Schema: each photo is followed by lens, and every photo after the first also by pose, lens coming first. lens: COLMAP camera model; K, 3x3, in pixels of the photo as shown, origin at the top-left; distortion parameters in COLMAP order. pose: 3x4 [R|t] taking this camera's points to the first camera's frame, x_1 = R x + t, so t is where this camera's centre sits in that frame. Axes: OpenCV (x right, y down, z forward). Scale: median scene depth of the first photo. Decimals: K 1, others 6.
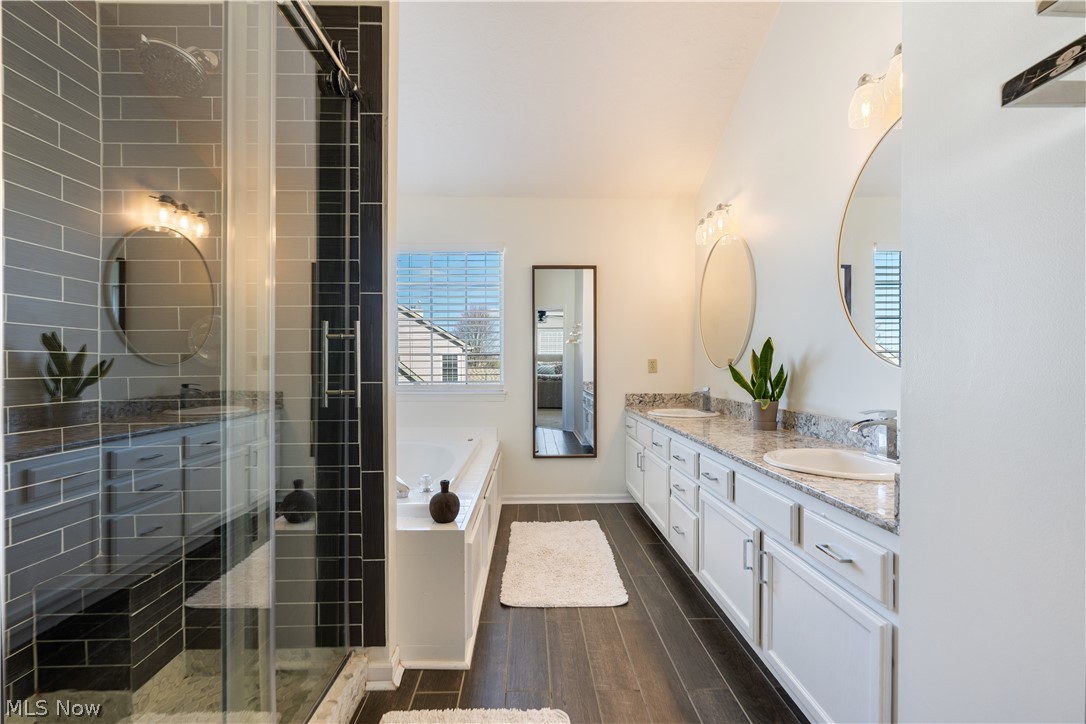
lens RADIAL K [[487.5, 0, 543.1], [0, 487.5, 364.9], [0, 0, 1]] dist [-0.000797, 0.000371]
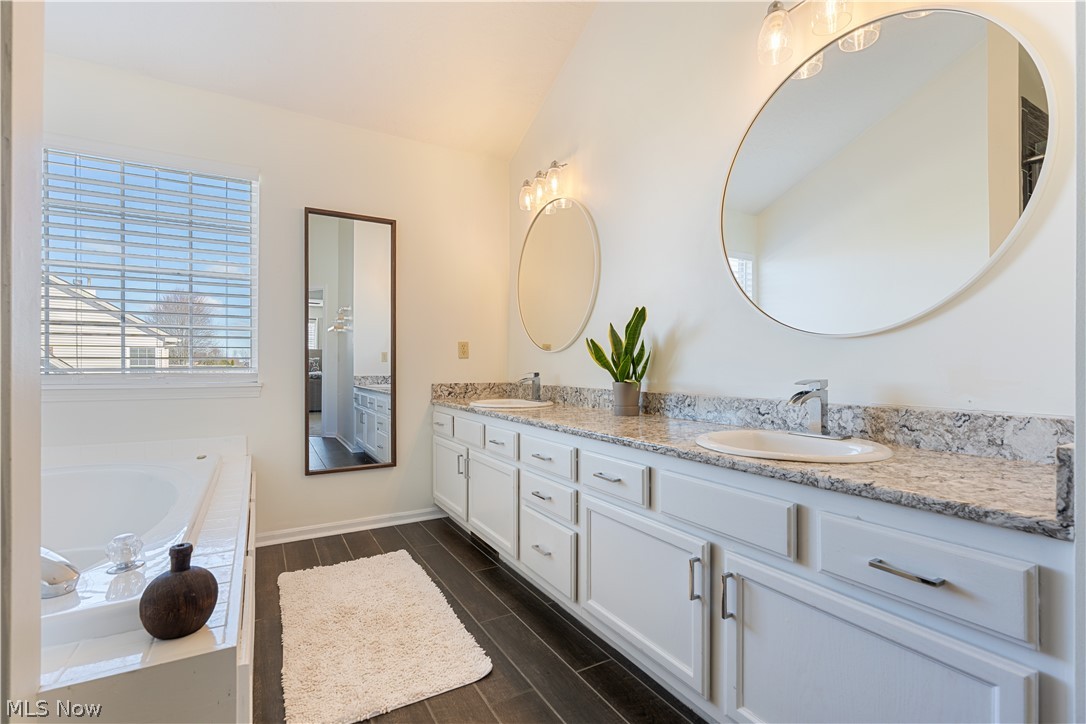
lens RADIAL K [[487.5, 0, 542.6], [0, 487.5, 365.5], [0, 0, 1]] dist [-0.000797, 0.000371]
pose [[0.876503, 0.006081, 0.481358, -0.092678], [-0.004747, 0.999981, -0.003988, 0.048438], [-0.481373, 0.001211, 0.876515, 0.316478]]
